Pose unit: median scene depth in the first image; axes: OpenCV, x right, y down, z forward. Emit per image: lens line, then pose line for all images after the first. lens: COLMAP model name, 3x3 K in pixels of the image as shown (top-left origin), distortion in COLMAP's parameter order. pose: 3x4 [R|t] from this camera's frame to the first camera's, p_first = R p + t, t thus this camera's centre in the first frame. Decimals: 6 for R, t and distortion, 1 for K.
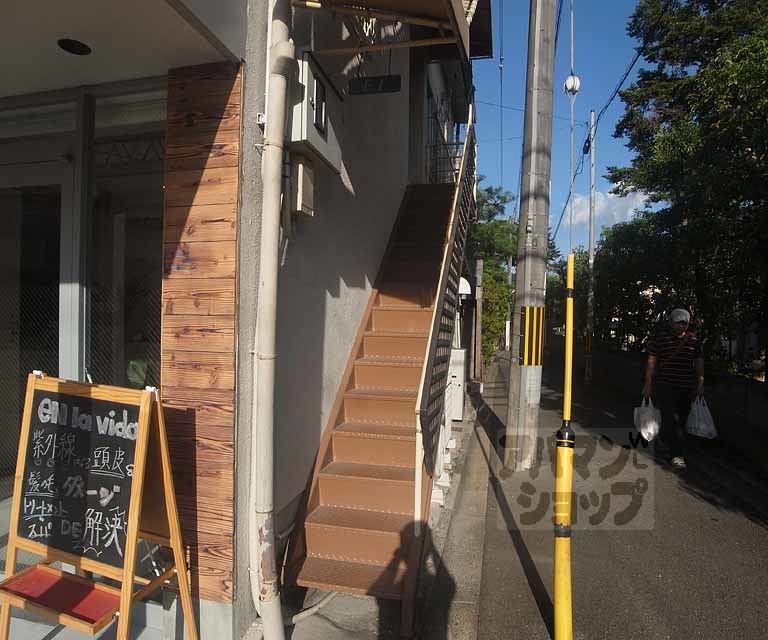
lens RADIAL K [[476.6, 0, 384.0], [0, 476.6, 320.0], [0, 0, 1]] dist [-0.048865, 0.001740]
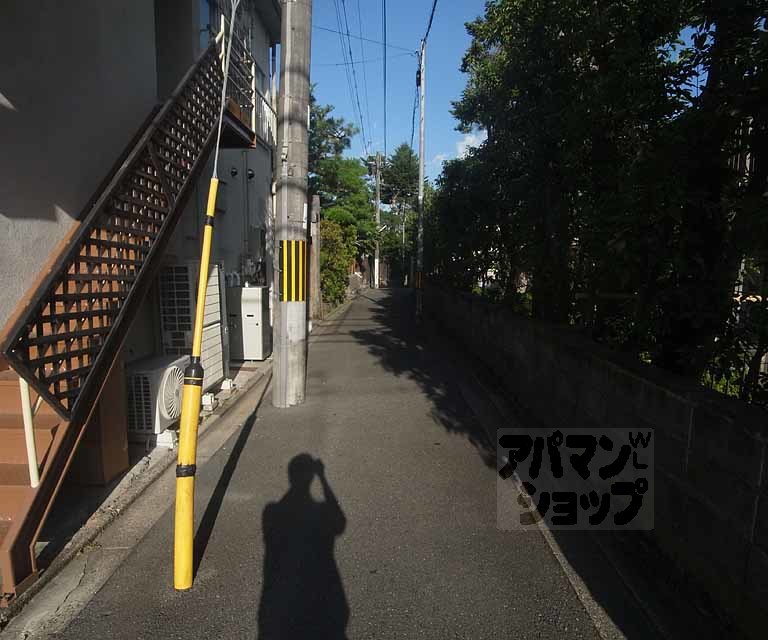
lens RADIAL K [[476.6, 0, 384.0], [0, 476.6, 320.0], [0, 0, 1]] dist [-0.048865, 0.001740]
pose [[0.977327, -0.038062, 0.208288, 0.290956], [0.011674, 0.991901, 0.126480, 0.012668], [-0.211415, -0.121180, 0.969855, 0.007480]]
